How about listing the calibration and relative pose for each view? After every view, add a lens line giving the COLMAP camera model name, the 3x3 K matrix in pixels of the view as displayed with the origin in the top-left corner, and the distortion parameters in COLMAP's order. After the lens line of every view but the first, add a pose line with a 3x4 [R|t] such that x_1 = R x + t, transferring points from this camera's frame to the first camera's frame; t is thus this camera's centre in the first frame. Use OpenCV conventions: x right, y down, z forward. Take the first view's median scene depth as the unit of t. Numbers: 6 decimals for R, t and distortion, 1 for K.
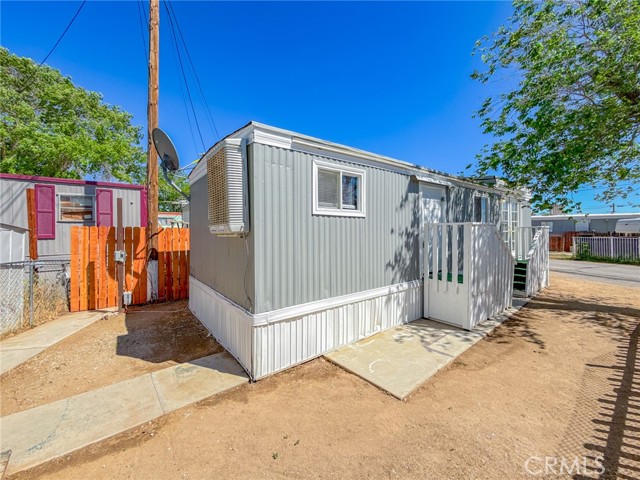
lens RADIAL K [[257.8, 0, 309.7], [0, 257.8, 233.1], [0, 0, 1]] dist [-0.000713, -0.000602]
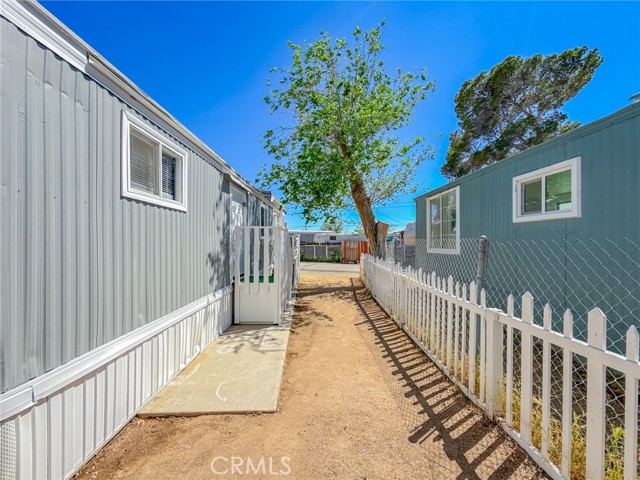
lens RADIAL K [[257.8, 0, 319.1], [0, 257.8, 242.3], [0, 0, 1]] dist [-0.000713, -0.000602]
pose [[0.595303, 0.007610, 0.803465, -0.196787], [-0.002306, 0.999967, -0.007763, 0.040548], [-0.803498, 0.002769, 0.595301, 0.232465]]
